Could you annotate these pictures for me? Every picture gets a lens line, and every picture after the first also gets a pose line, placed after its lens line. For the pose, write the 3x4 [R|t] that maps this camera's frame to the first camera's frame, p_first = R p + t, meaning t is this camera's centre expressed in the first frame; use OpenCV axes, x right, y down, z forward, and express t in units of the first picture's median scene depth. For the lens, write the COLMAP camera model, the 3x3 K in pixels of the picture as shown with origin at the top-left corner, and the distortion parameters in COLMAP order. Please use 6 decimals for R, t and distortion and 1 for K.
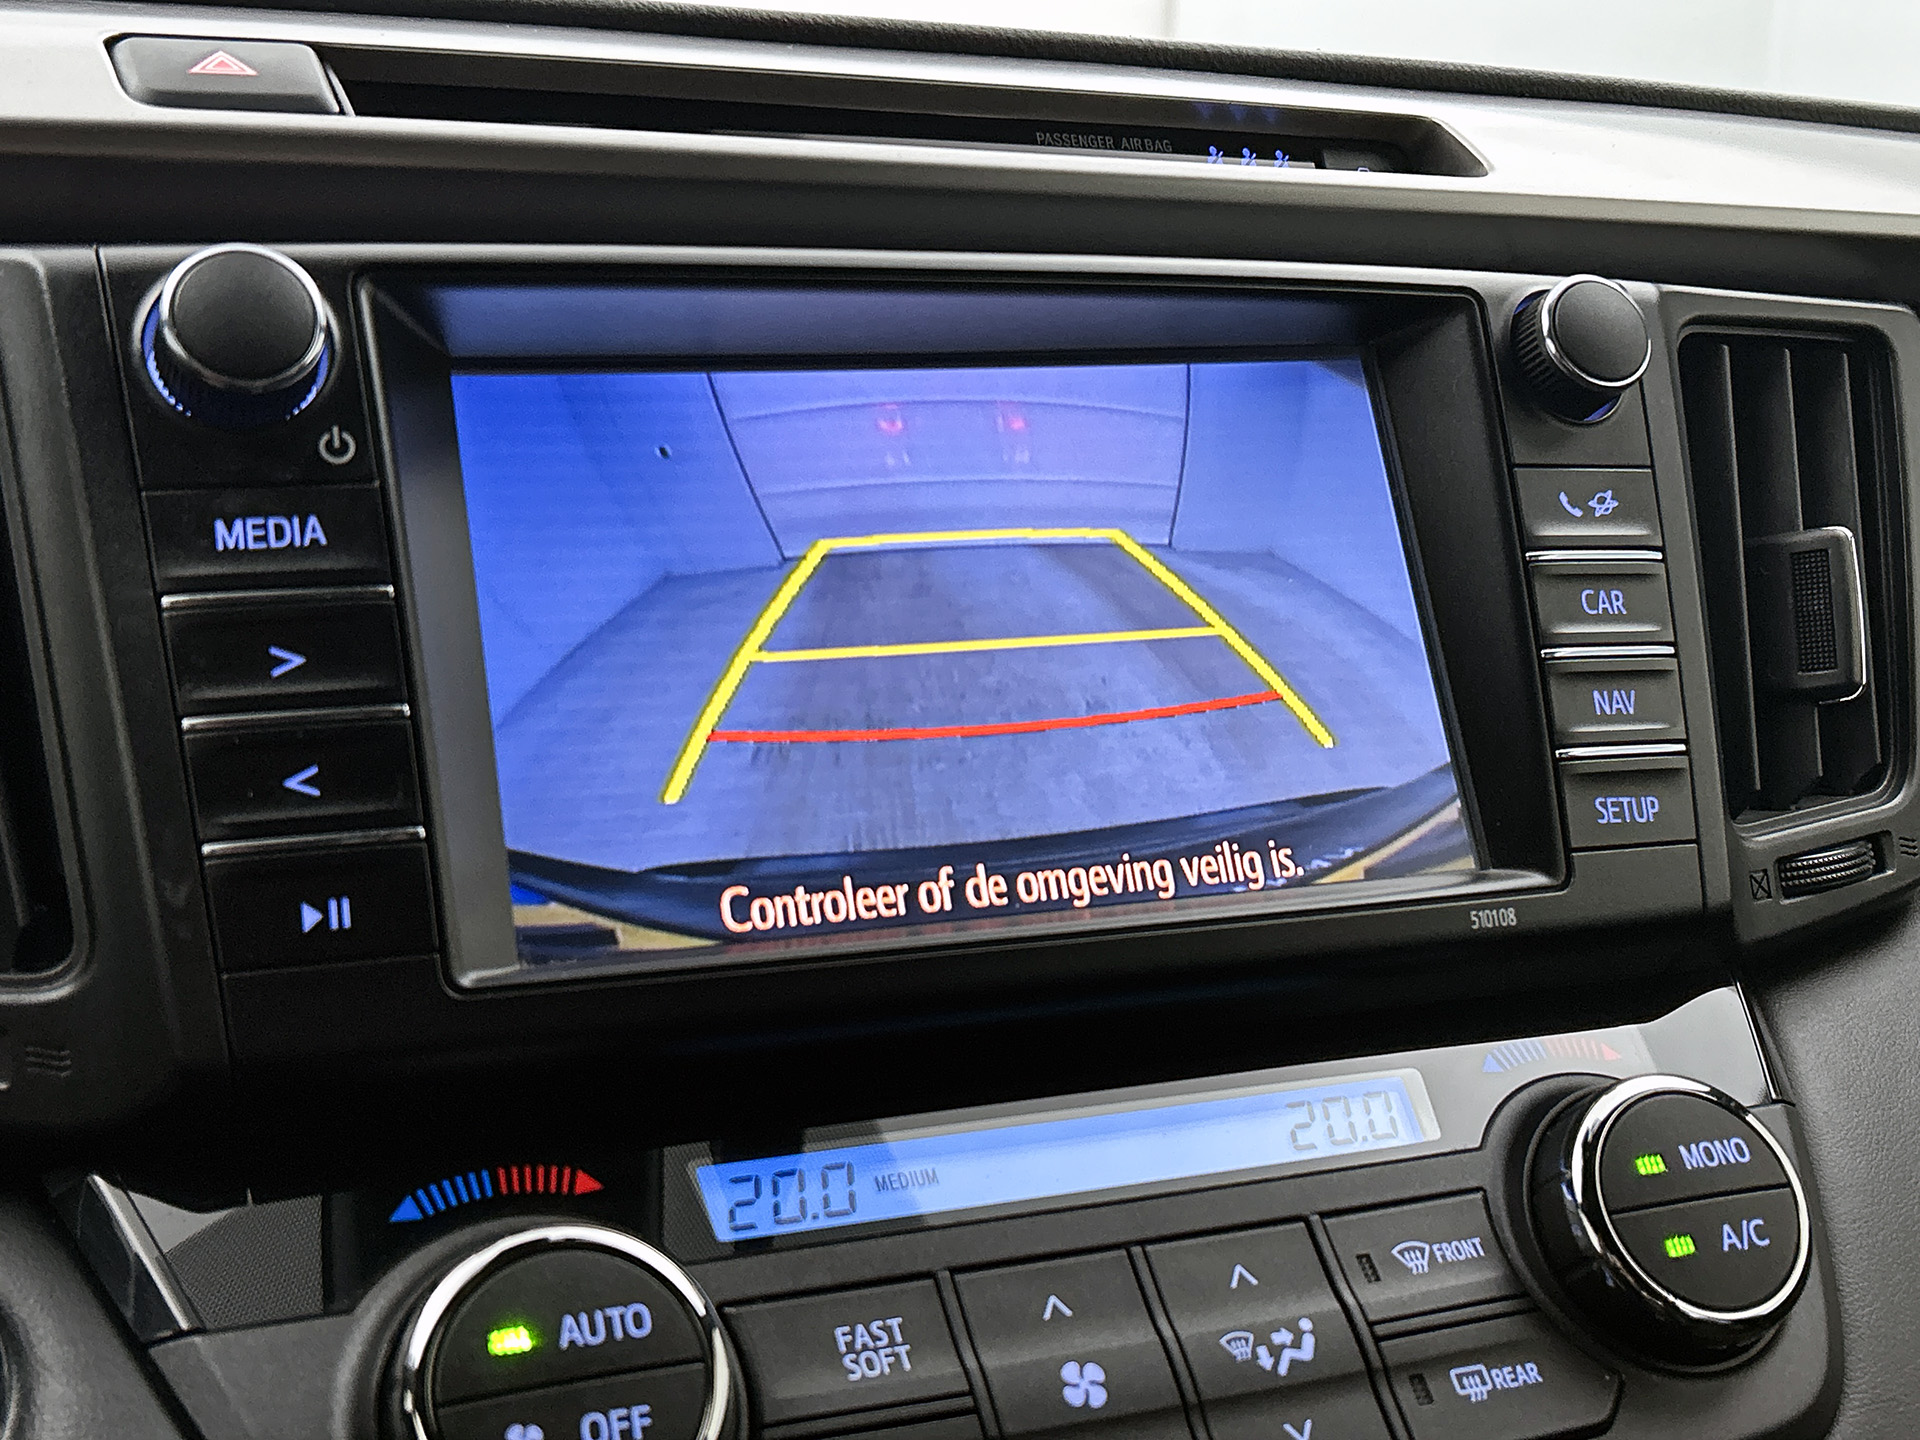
lens RADIAL K [[2389.7, 0, 970.9], [0, 2389.7, 685.7], [0, 0, 1]] dist [0.028040, -0.040955]
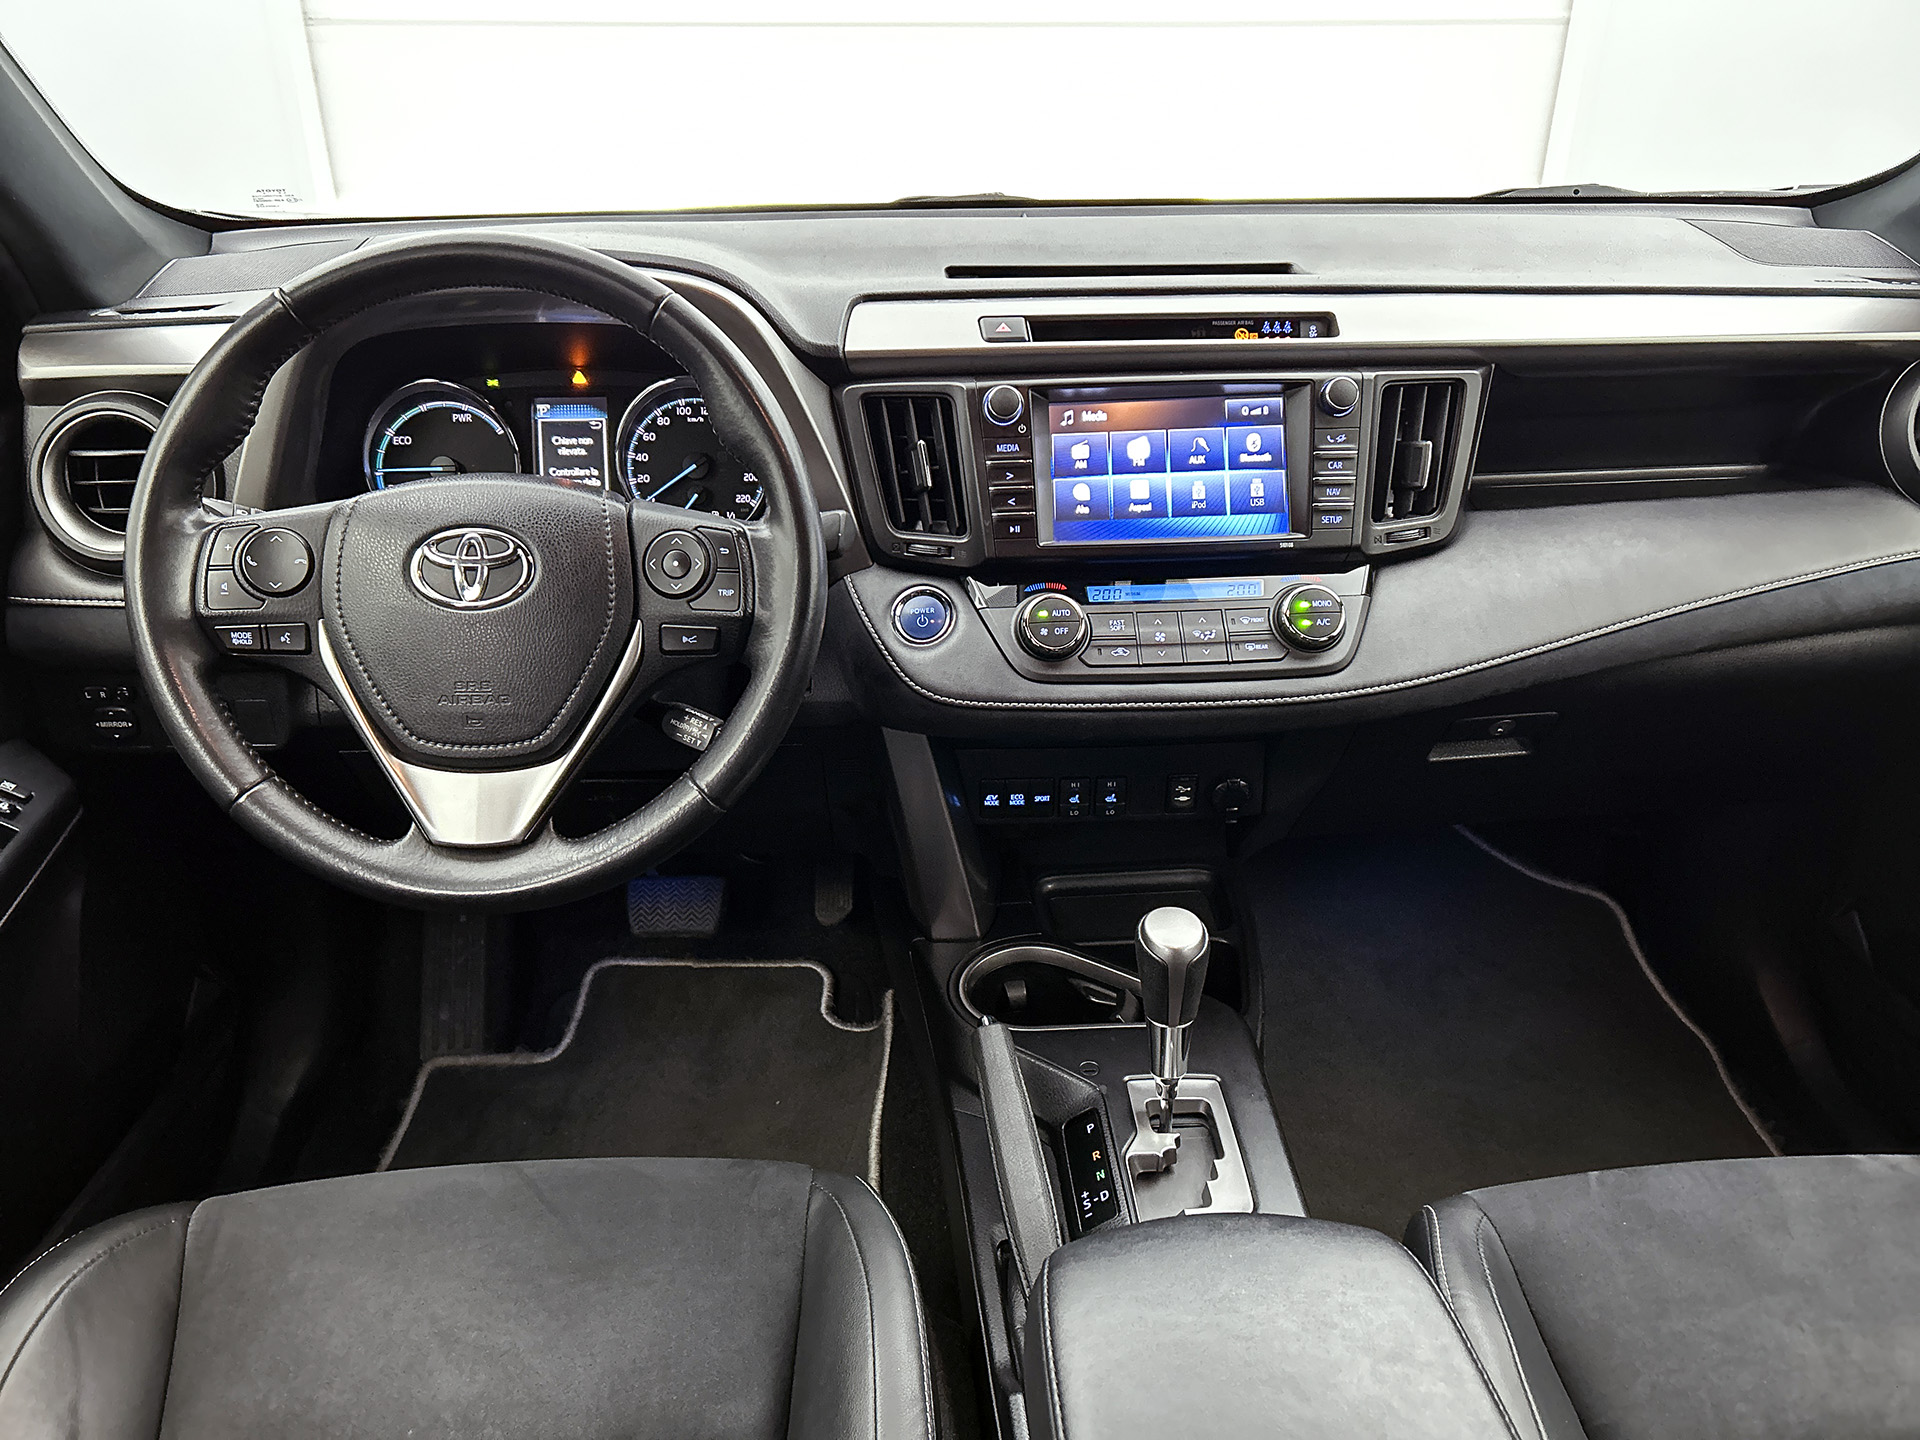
lens RADIAL K [[1432.3, 0, 960.0], [0, 1432.3, 720.0], [0, 0, 1]] dist [0.011311, -0.003767]
pose [[0.941418, 0.119856, -0.315226, 0.547867], [-0.026282, 0.957946, 0.285742, -0.334206], [0.336218, -0.260717, 0.904977, -1.652767]]
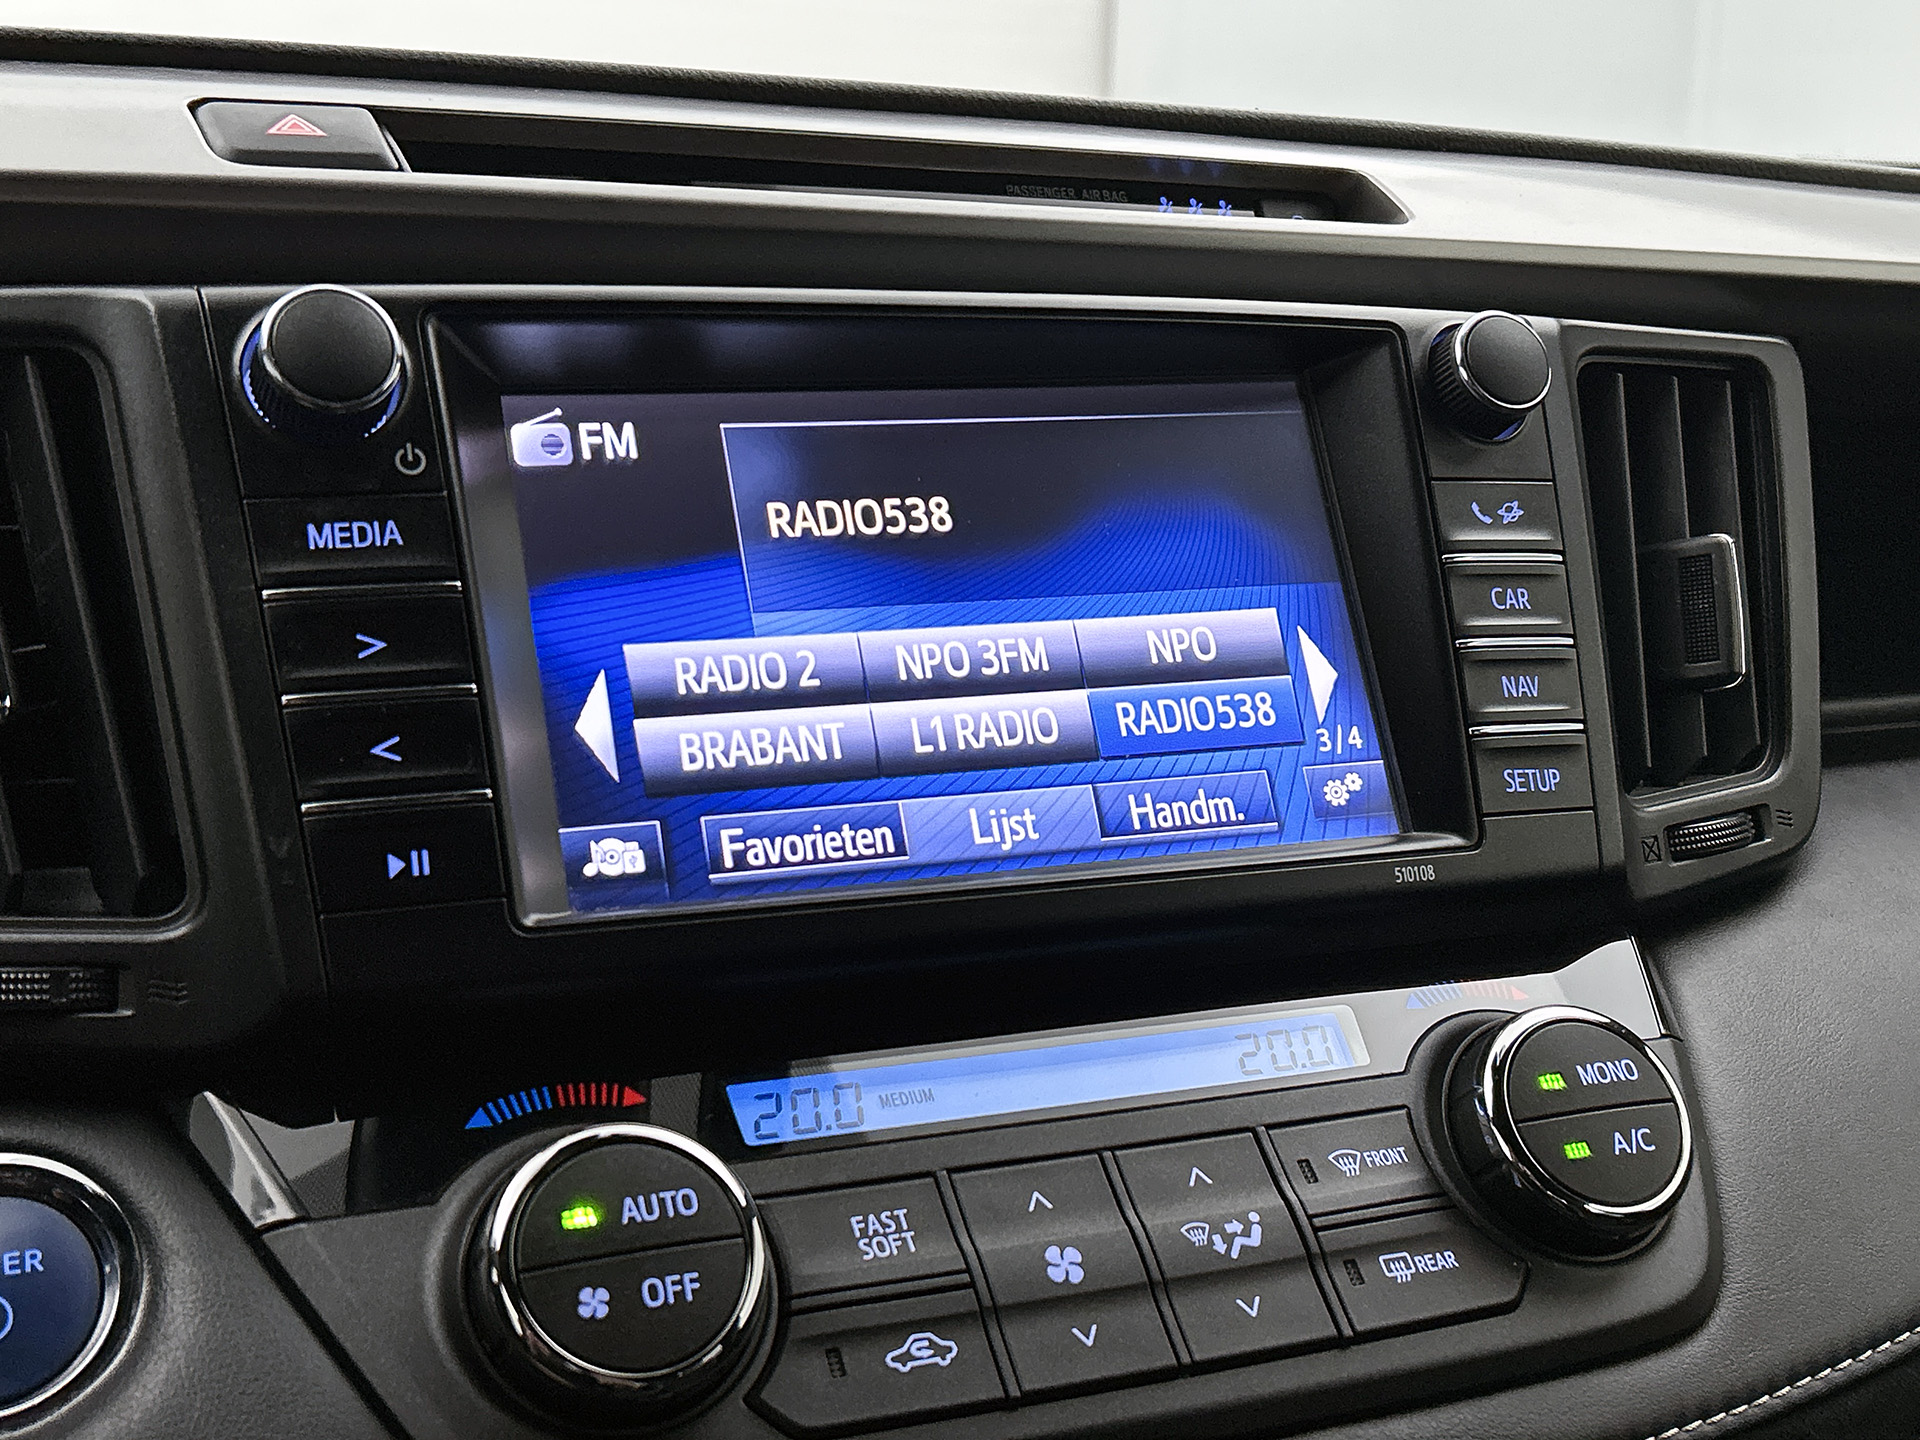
lens RADIAL K [[2362.0, 0, 960.0], [0, 2362.0, 720.0], [0, 0, 1]] dist [0.040681, -0.003316]
pose [[0.999773, -0.005841, 0.020502, -0.023140], [0.005885, 0.999981, -0.002085, 0.027047], [-0.020489, 0.002206, 0.999788, -0.134367]]
